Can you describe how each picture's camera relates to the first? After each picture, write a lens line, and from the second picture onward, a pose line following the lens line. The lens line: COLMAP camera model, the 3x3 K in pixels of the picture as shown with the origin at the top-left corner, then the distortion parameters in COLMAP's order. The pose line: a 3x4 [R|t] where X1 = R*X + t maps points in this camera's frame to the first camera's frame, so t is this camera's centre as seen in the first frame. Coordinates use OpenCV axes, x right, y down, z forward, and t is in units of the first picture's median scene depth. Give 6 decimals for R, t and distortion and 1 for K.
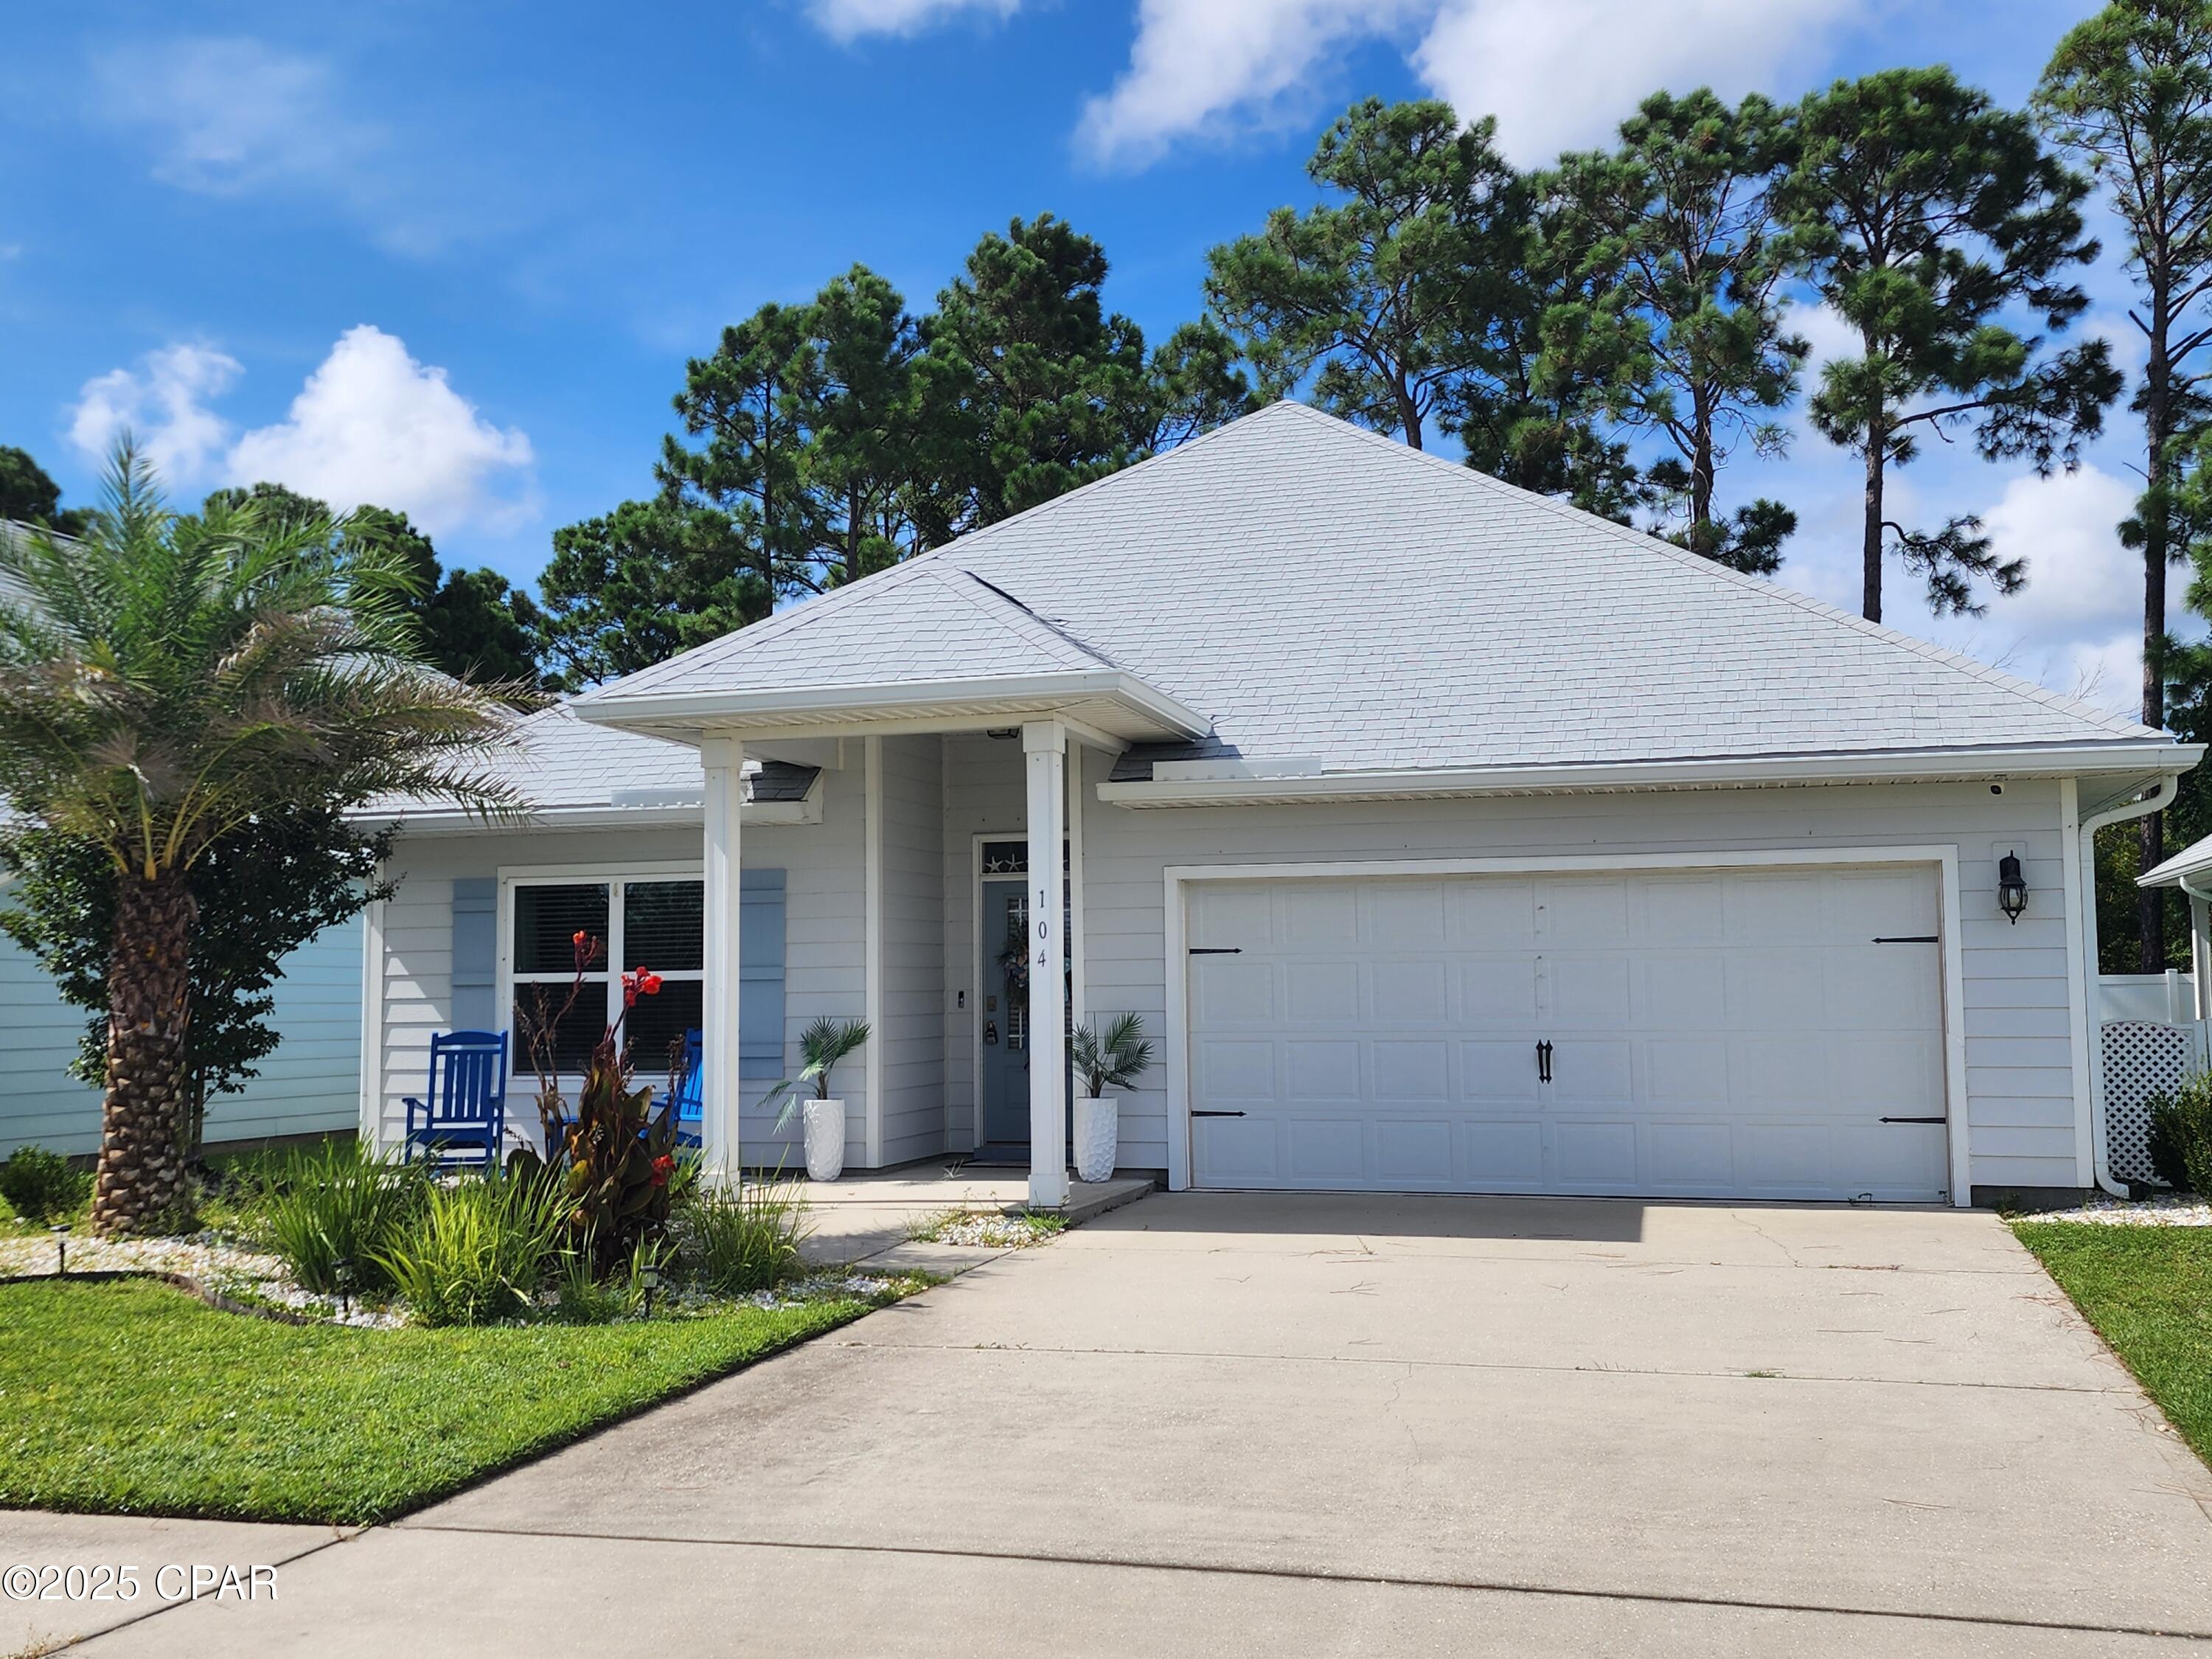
lens RADIAL K [[2171.9, 0, 1114.3], [0, 2171.9, 833.4], [0, 0, 1]] dist [0.052827, 0.000000]
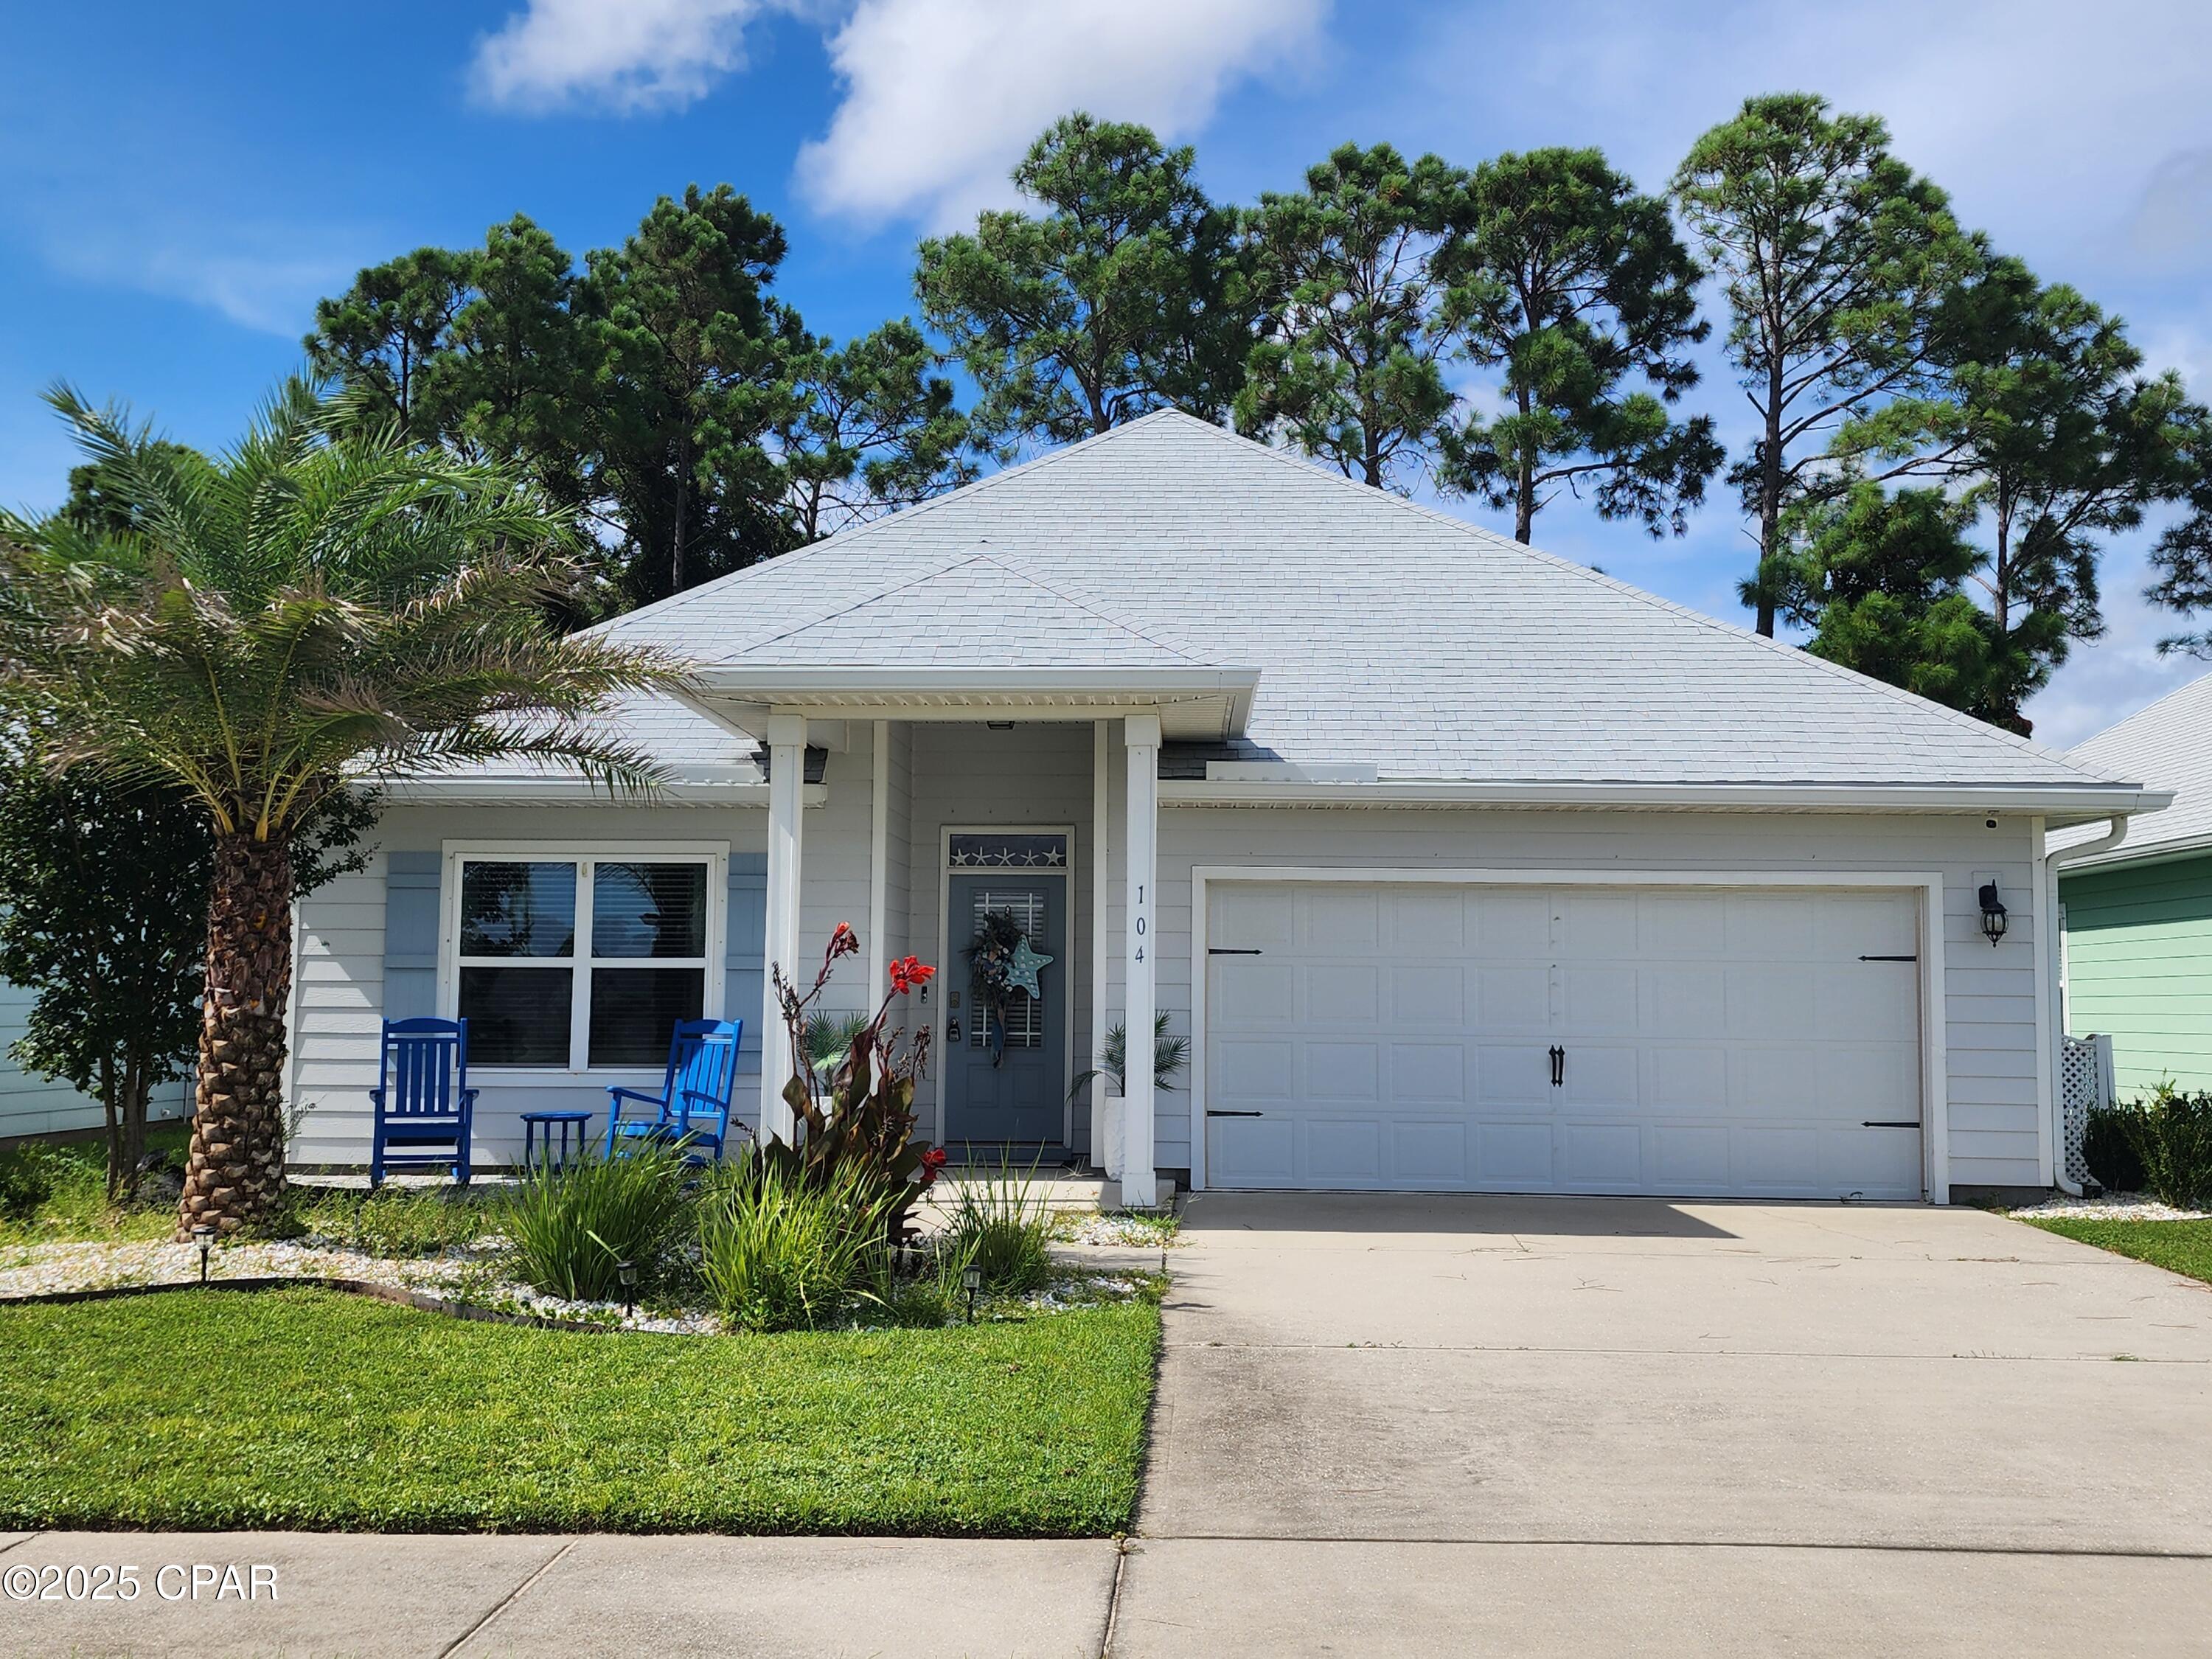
lens RADIAL K [[2171.9, 0, 1116.1], [0, 2171.9, 831.5], [0, 0, 1]] dist [0.052827, 0.000000]
pose [[0.967640, 0.040067, 0.249133, -0.237757], [-0.039280, 0.999195, -0.008128, 0.008077], [-0.249259, -0.001921, 0.968435, 0.037417]]
